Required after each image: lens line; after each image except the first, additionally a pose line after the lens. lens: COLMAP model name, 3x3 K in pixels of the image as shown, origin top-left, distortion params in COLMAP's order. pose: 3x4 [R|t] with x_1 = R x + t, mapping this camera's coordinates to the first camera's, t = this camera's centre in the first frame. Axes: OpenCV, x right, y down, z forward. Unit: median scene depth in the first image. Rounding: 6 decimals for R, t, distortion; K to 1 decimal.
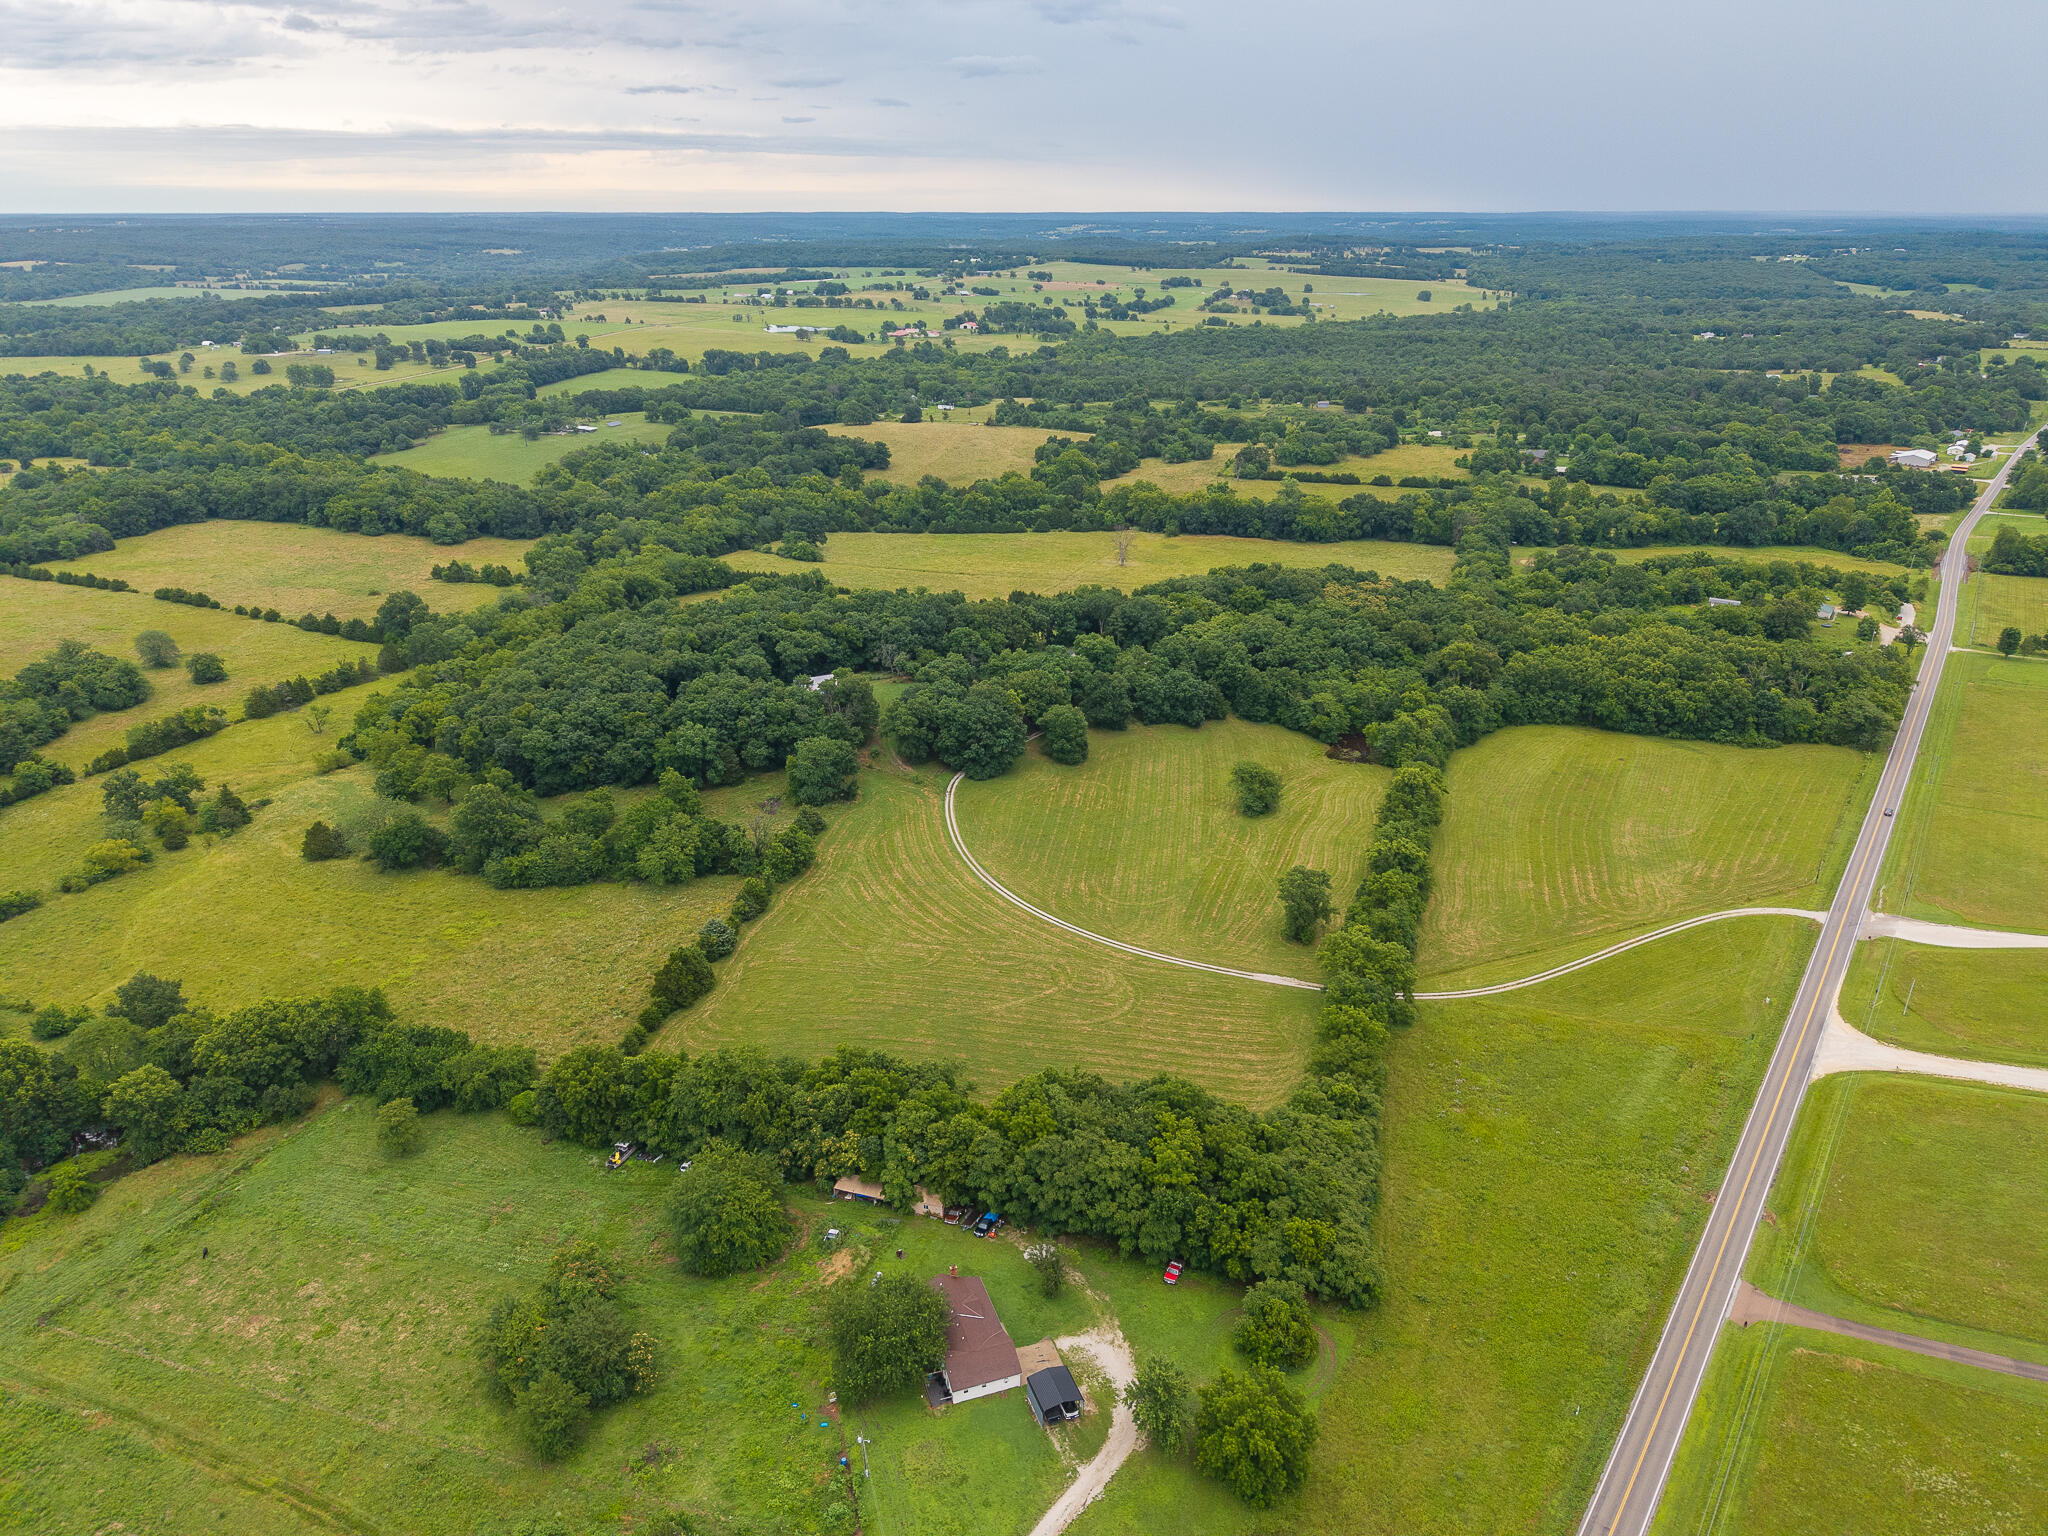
lens RADIAL K [[1353.9, 0, 1024.0], [0, 1353.9, 768.0], [0, 0, 1]] dist [0.002241, -0.033470]
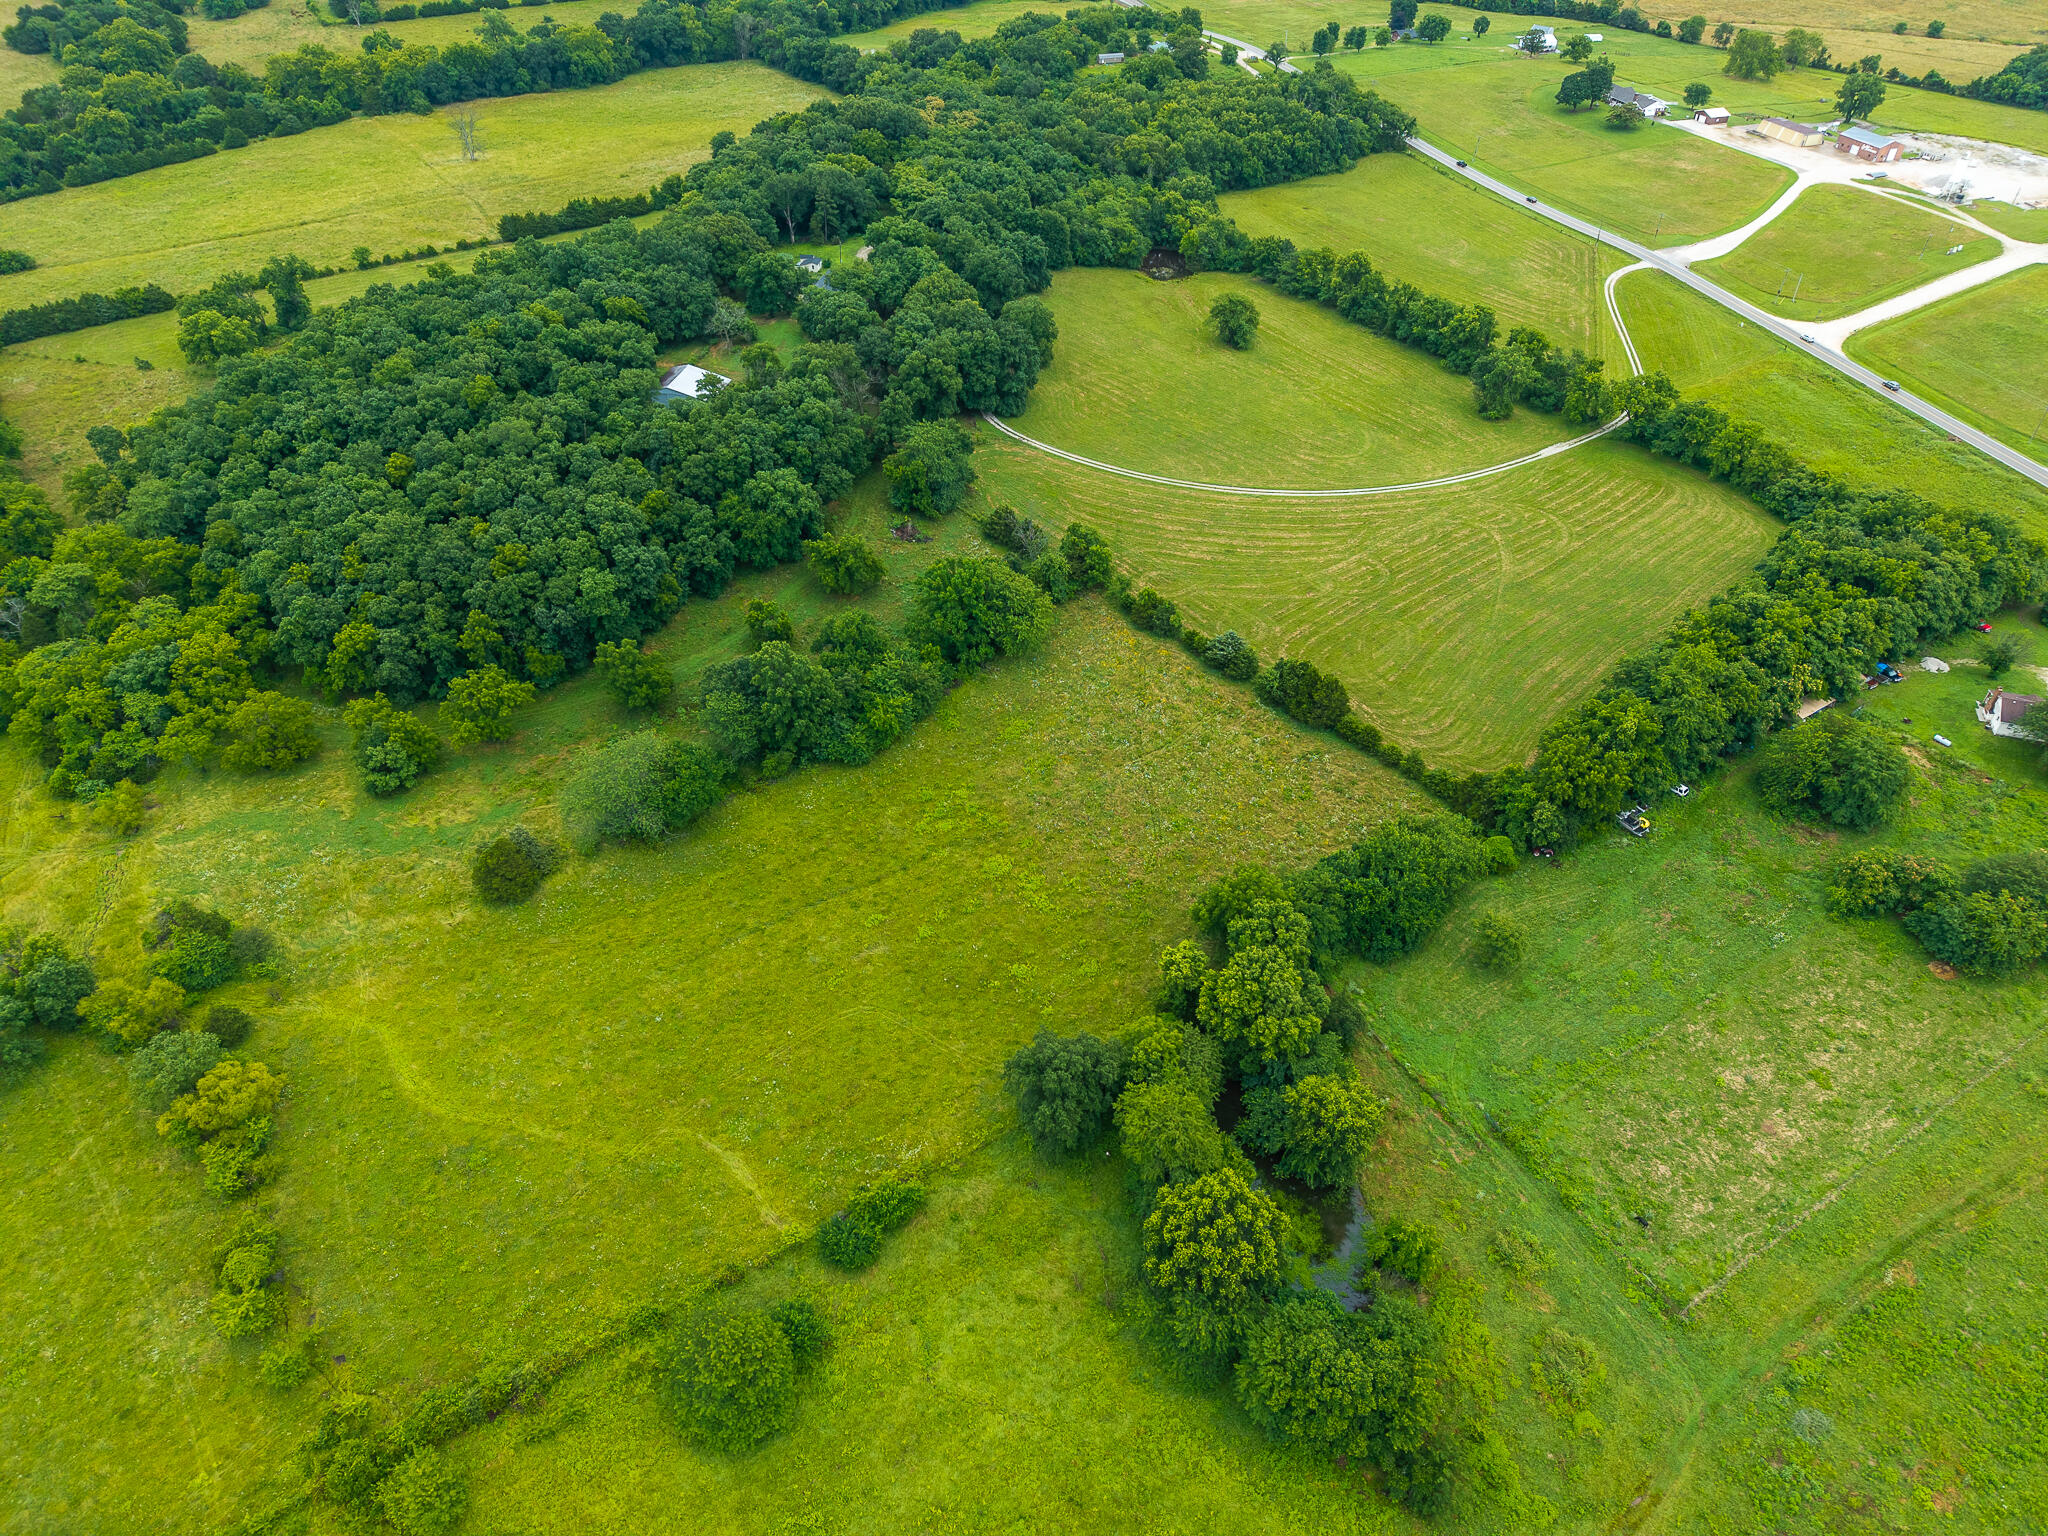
lens RADIAL K [[1401.7, 0, 1024.0], [0, 1401.7, 768.0], [0, 0, 1]] dist [0.038307, -0.041670]
pose [[0.618482, -0.493035, 0.611880, -0.871857], [0.287145, 0.866624, 0.408057, -0.203866], [-0.731456, -0.076678, 0.677564, 0.489380]]
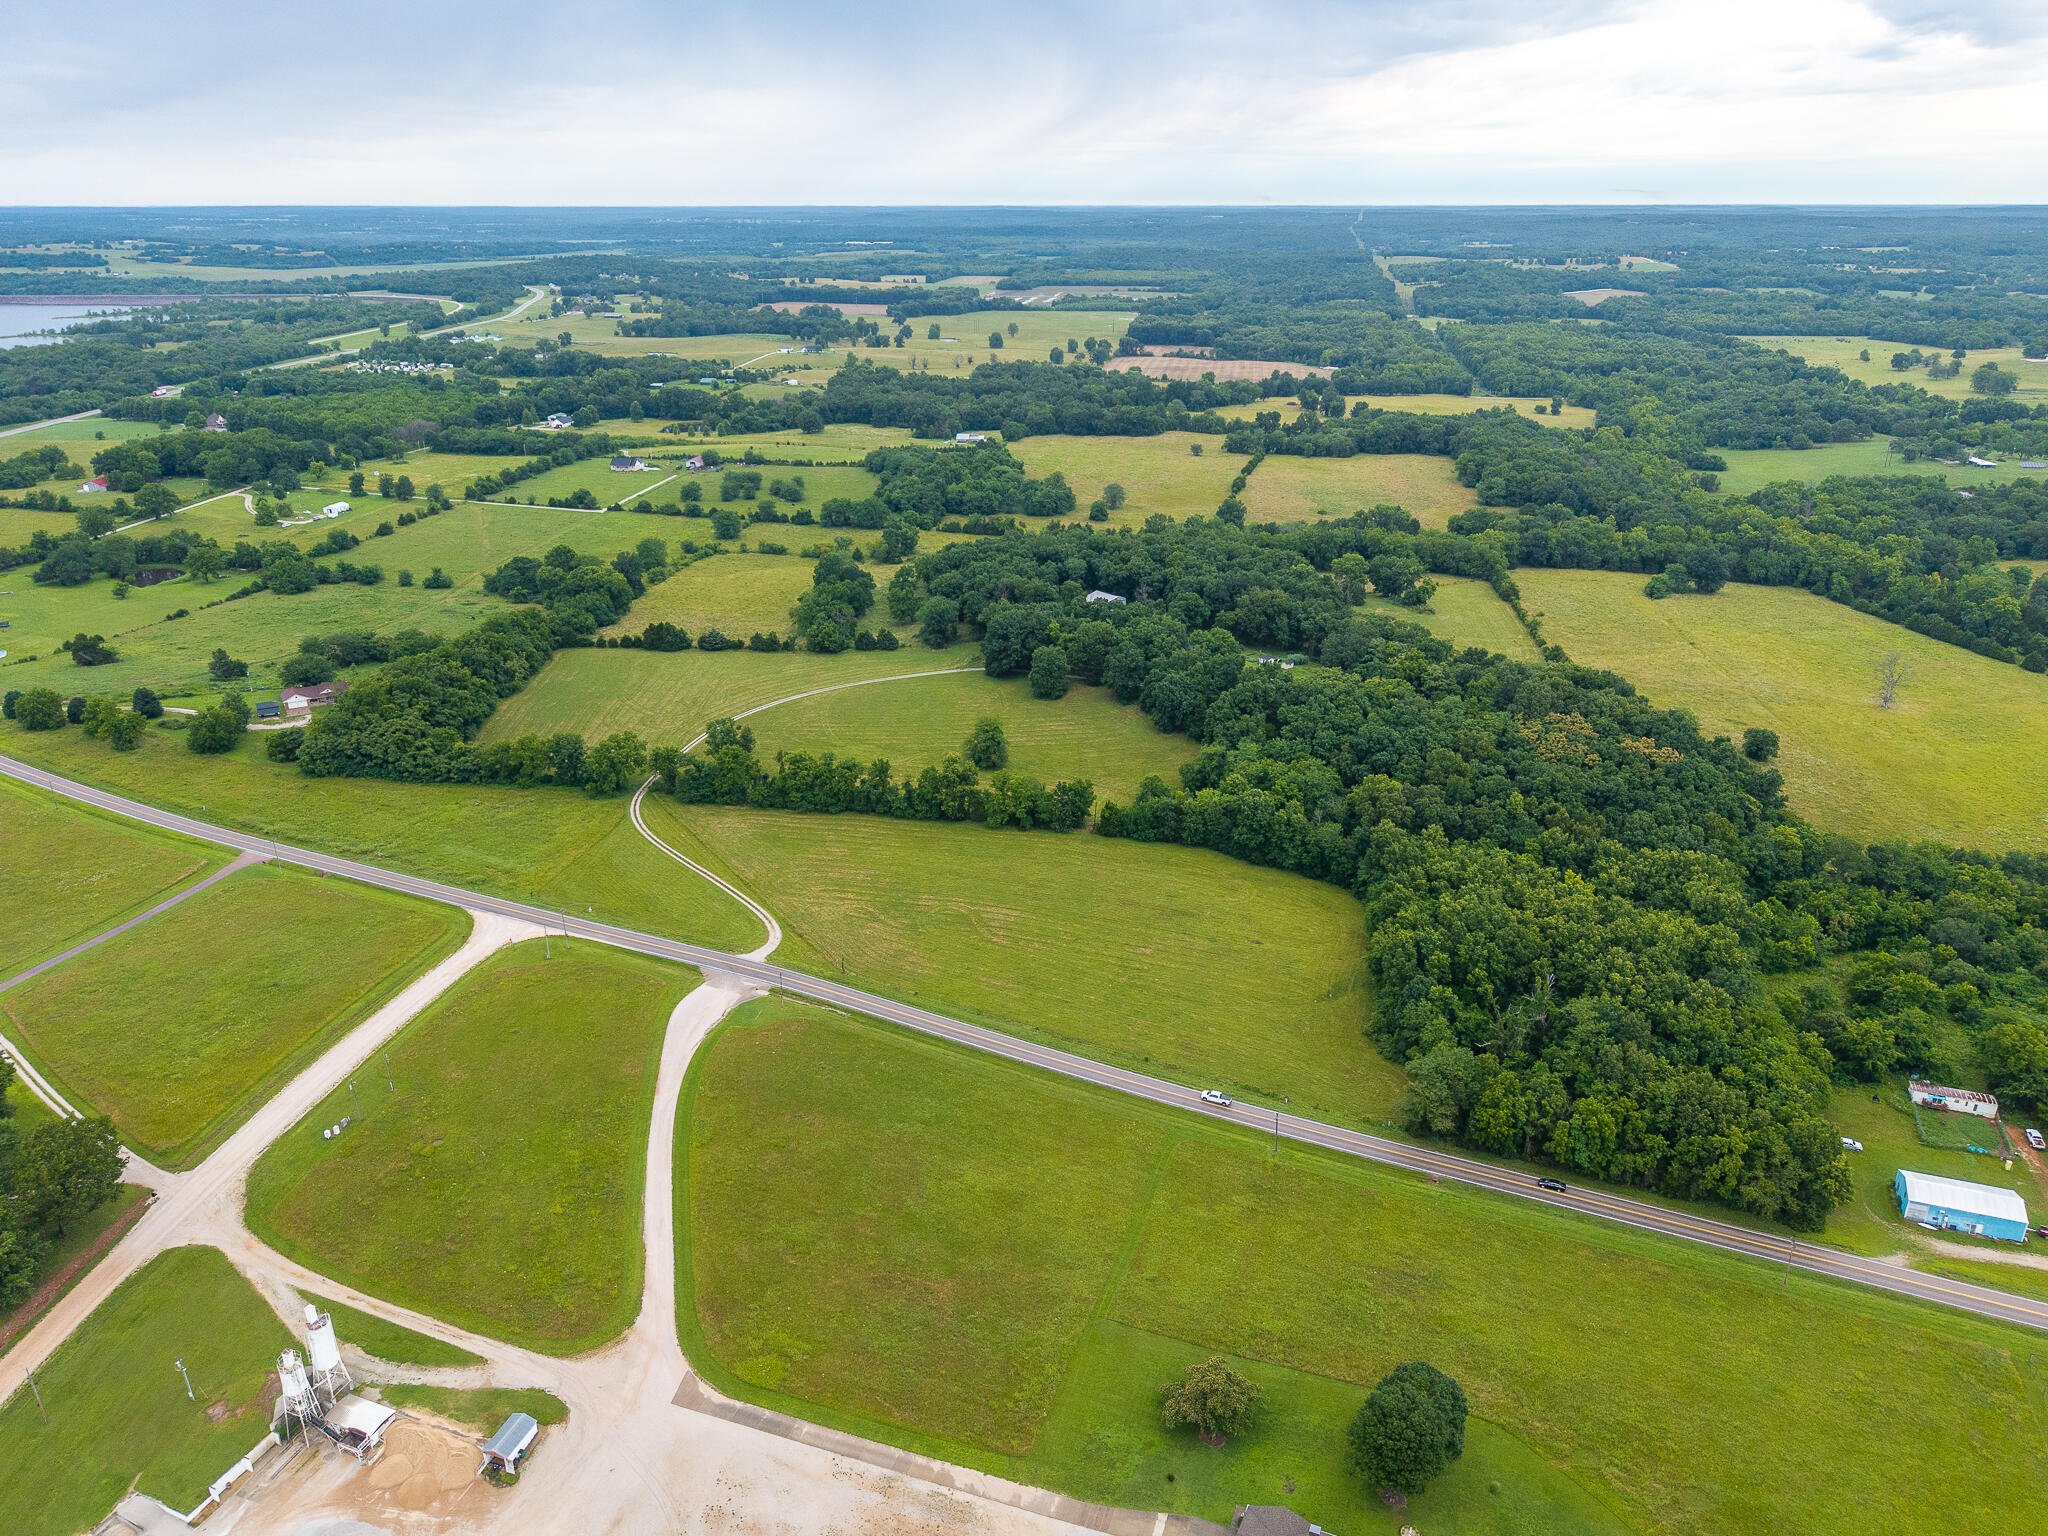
lens RADIAL K [[1423.5, 0, 992.8], [0, 1423.5, 770.5], [0, 0, 1]] dist [0.005374, -0.003641]
pose [[0.245762, 0.374357, -0.894124, 1.521254], [-0.357650, 0.892351, 0.275310, -0.364337], [0.900937, 0.252123, 0.353194, 0.747120]]
